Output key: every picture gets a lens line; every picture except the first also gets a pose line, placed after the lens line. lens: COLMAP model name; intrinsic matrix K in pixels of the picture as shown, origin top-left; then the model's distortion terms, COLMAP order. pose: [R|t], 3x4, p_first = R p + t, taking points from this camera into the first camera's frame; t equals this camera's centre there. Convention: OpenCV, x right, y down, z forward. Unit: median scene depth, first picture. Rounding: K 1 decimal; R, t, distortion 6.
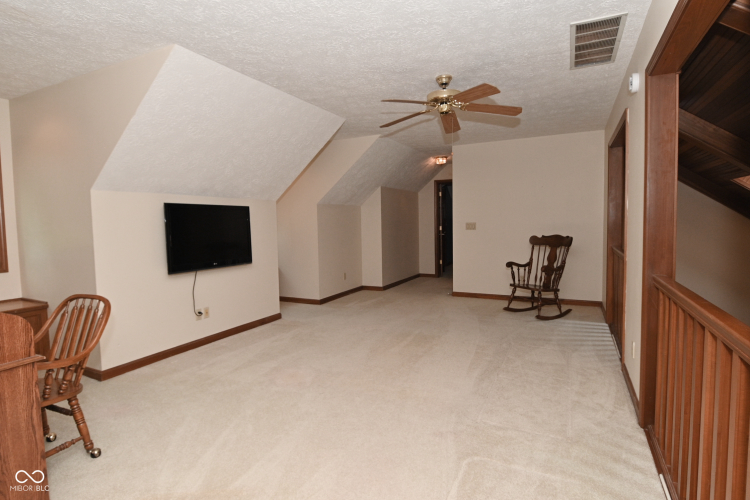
lens RADIAL K [[399.0, 0, 373.4], [0, 399.0, 245.9], [0, 0, 1]] dist [0.003613, -0.017168]
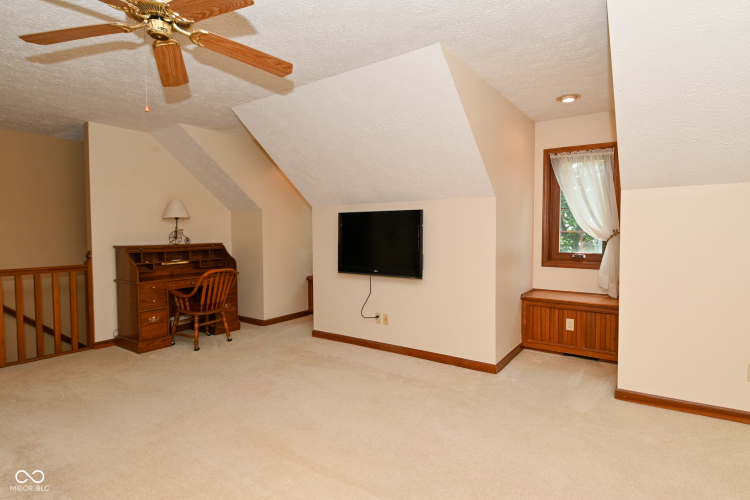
lens RADIAL K [[399.0, 0, 373.4], [0, 399.0, 245.9], [0, 0, 1]] dist [0.003613, -0.017168]
pose [[-0.156844, 0.058277, -0.985902, 0.563714], [-0.050647, 0.996469, 0.066959, -0.081384], [0.986324, 0.060435, -0.153339, 1.124061]]
